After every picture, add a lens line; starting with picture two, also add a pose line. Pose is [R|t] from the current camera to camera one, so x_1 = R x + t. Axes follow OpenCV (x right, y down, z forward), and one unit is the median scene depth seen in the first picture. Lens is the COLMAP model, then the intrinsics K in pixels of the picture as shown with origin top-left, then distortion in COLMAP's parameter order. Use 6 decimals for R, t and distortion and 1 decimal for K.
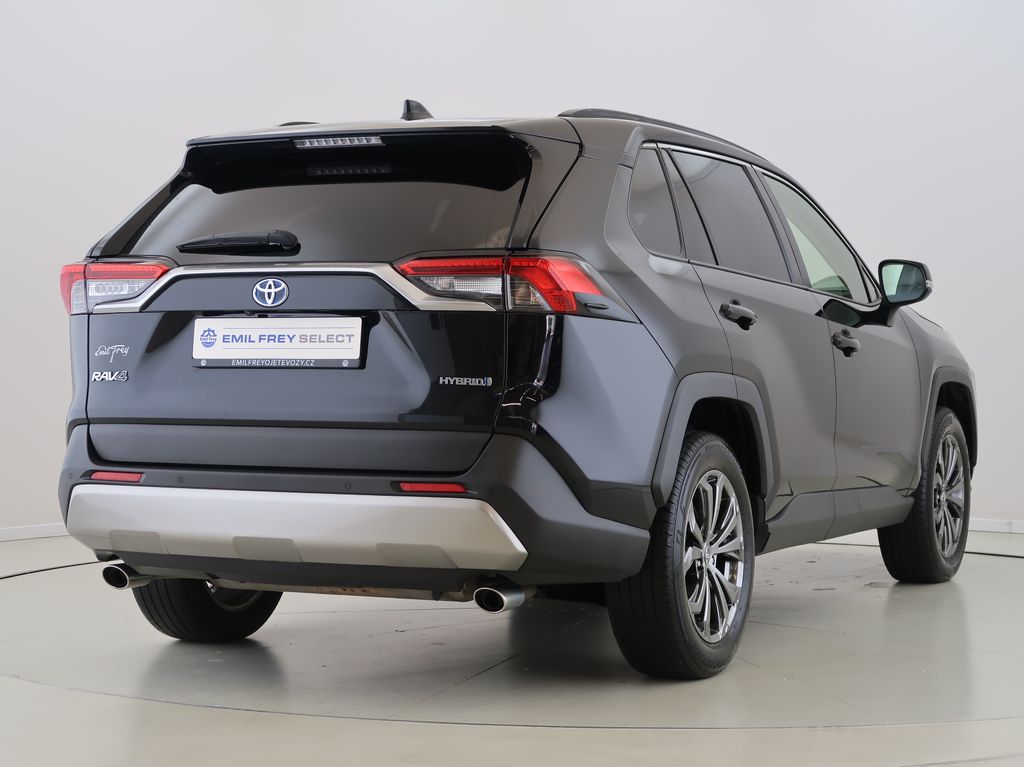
lens RADIAL K [[707.6, 0, 512.2], [0, 707.6, 378.5], [0, 0, 1]] dist [-0.010418, 0.001273]
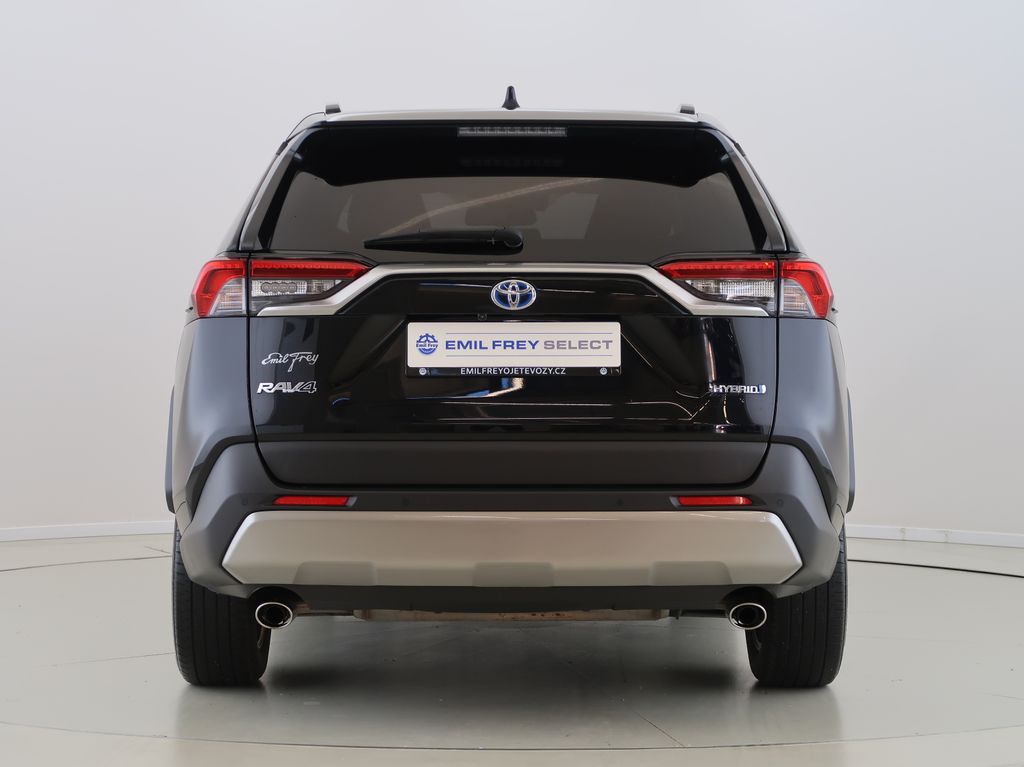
lens RADIAL K [[745.9, 0, 510.6], [0, 745.9, 382.8], [0, 0, 1]] dist [-0.006766, -0.001034]
pose [[0.989513, -0.009858, 0.144106, -0.472937], [0.009801, 0.999951, 0.001106, -0.008255], [-0.144110, 0.000318, 0.989562, 0.040914]]
